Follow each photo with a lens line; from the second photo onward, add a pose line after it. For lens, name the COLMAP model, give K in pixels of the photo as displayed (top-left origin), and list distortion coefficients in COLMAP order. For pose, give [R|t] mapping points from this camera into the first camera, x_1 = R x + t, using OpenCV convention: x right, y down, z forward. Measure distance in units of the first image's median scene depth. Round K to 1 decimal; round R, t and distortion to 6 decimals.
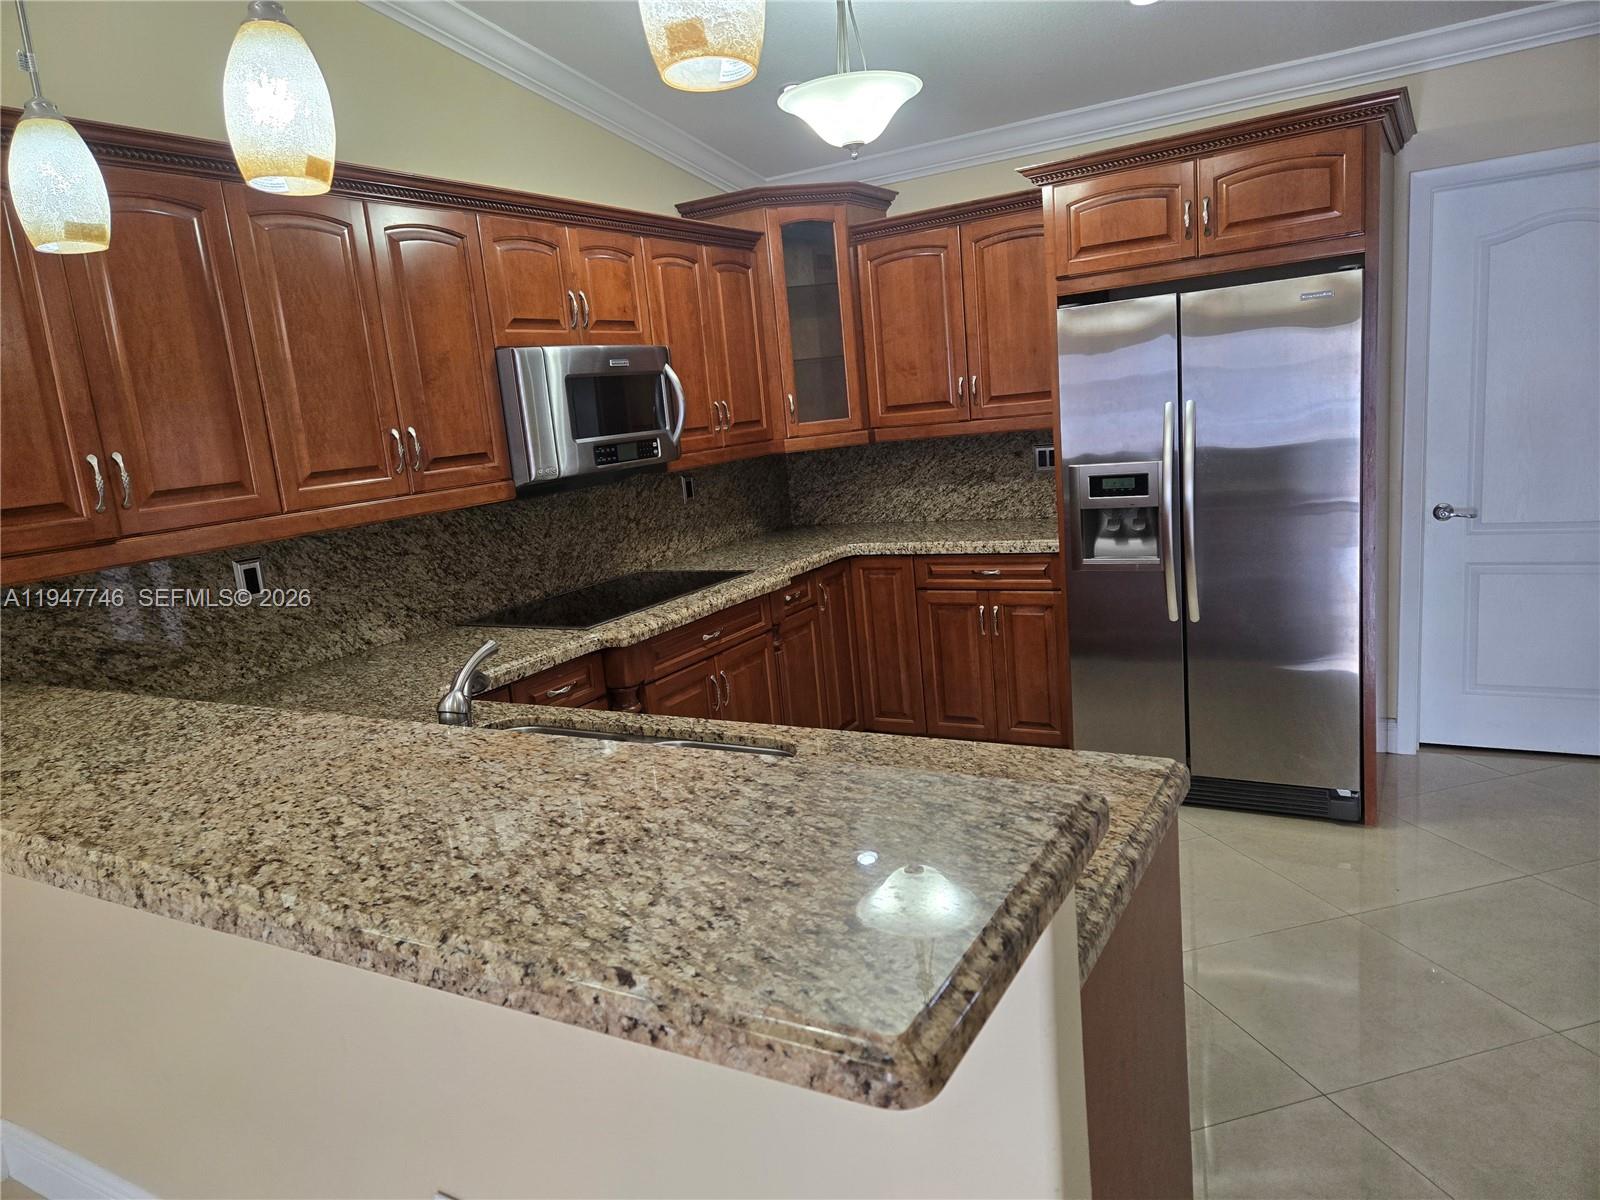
lens RADIAL K [[1070.5, 0, 792.0], [0, 1070.5, 607.4], [0, 0, 1]] dist [0.080573, -0.091392]
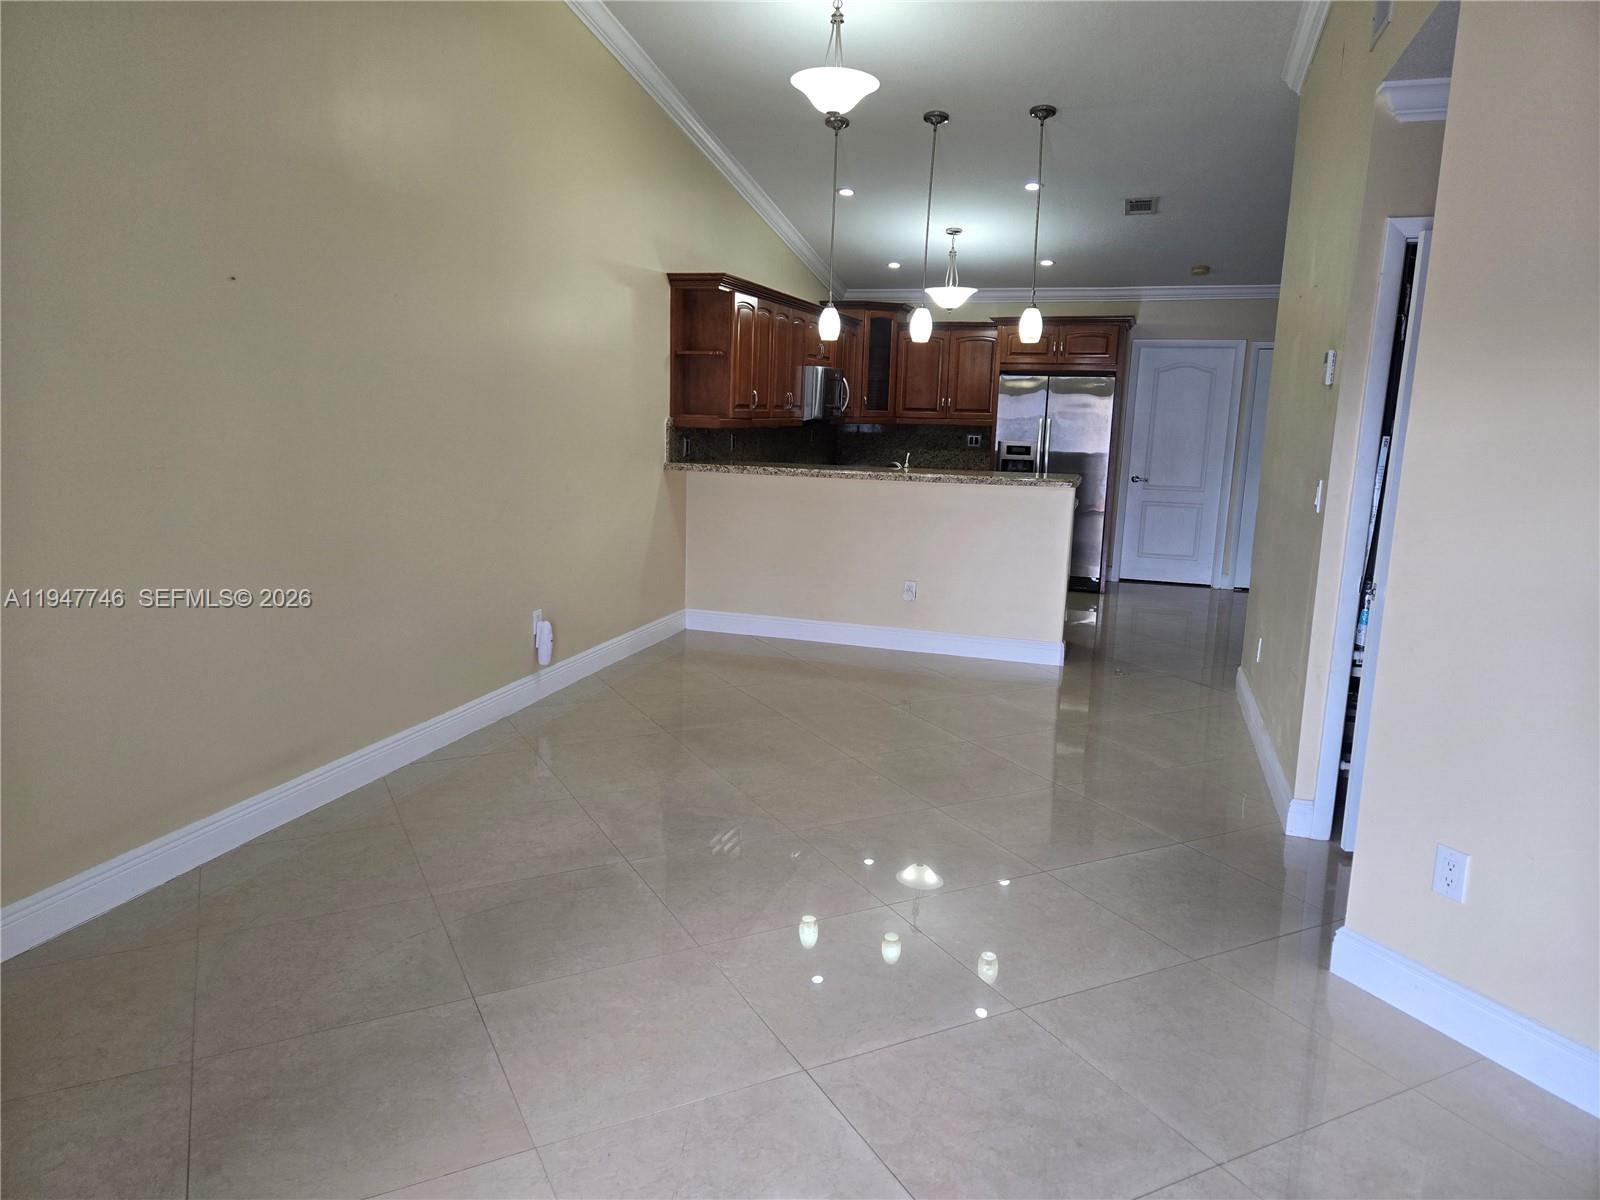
lens RADIAL K [[1070.5, 0, 792.0], [0, 1070.5, 607.4], [0, 0, 1]] dist [0.080573, -0.091392]
pose [[0.968305, 0.077974, 0.237286, -0.806156], [-0.074706, 0.996946, -0.022750, 0.362670], [-0.238336, 0.004303, 0.971173, -1.346283]]
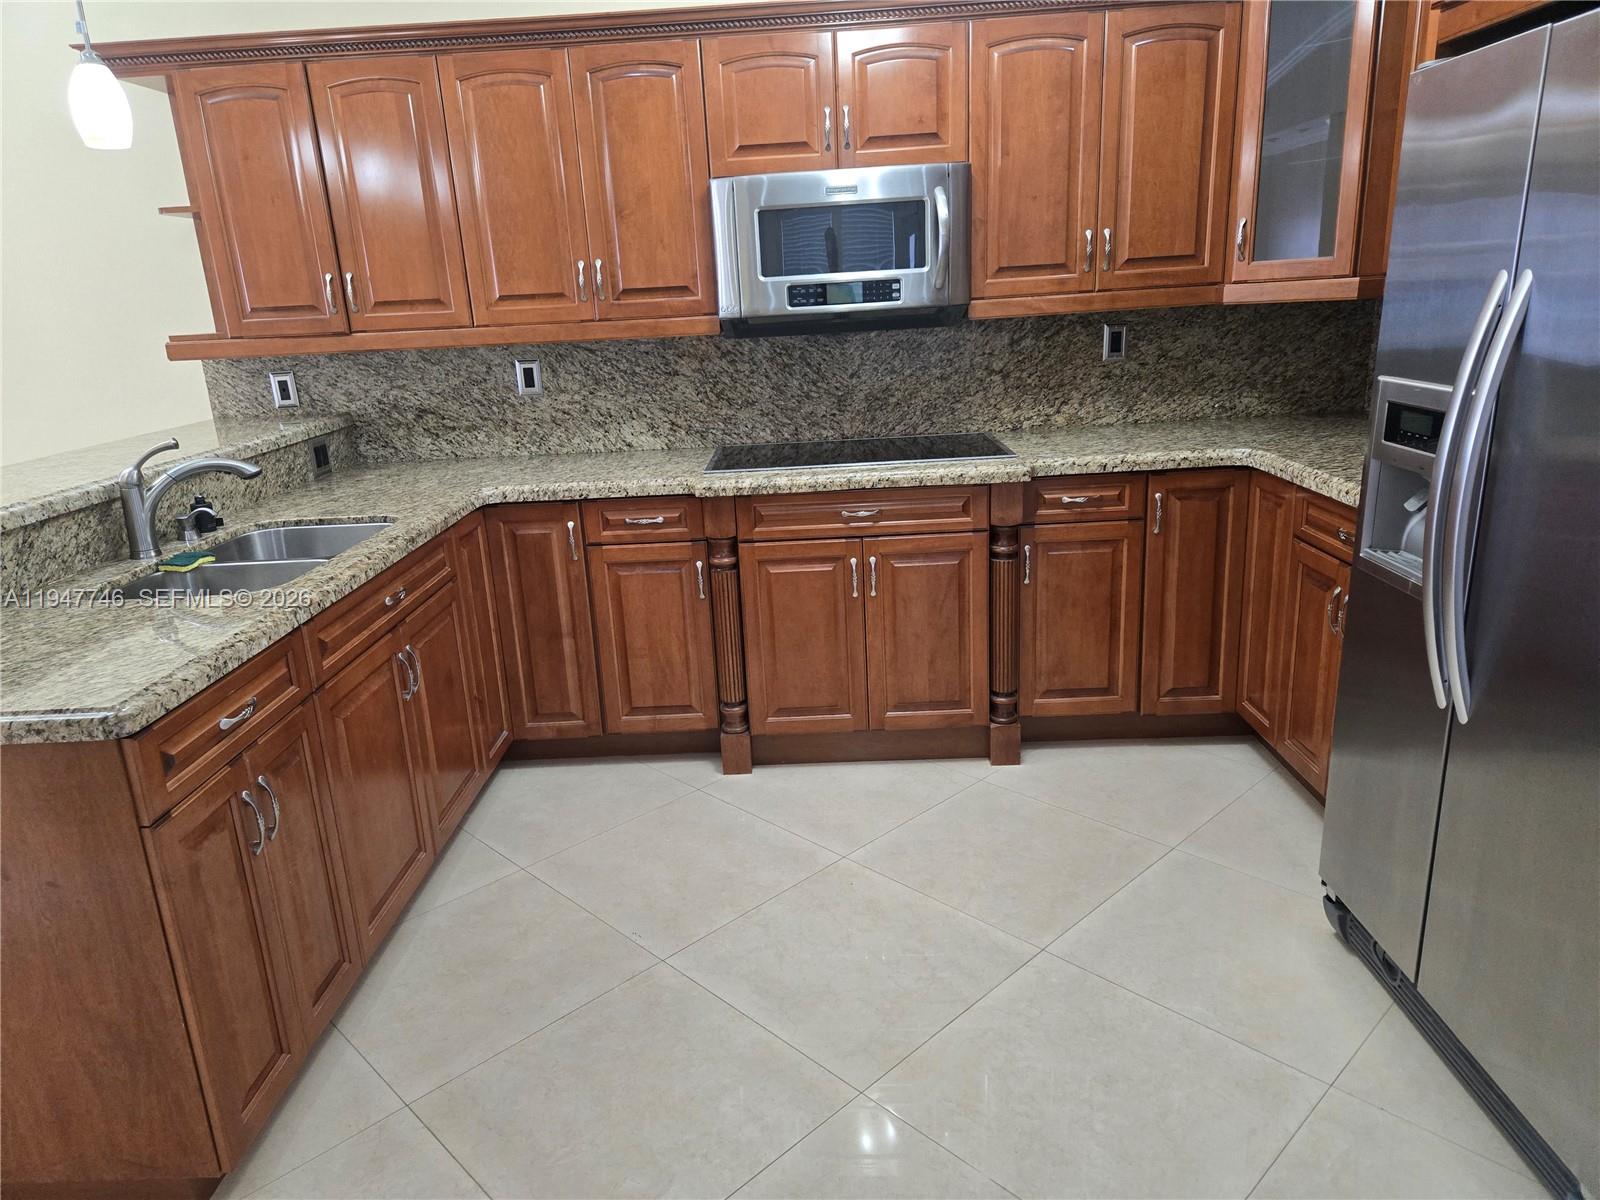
lens RADIAL K [[1070.5, 0, 792.0], [0, 1070.5, 607.4], [0, 0, 1]] dist [0.080573, -0.091392]
pose [[0.485138, 0.313820, -0.816185, 0.701602], [-0.157822, 0.949478, 0.271262, -0.143738], [0.860077, -0.002788, 0.510156, 0.537908]]
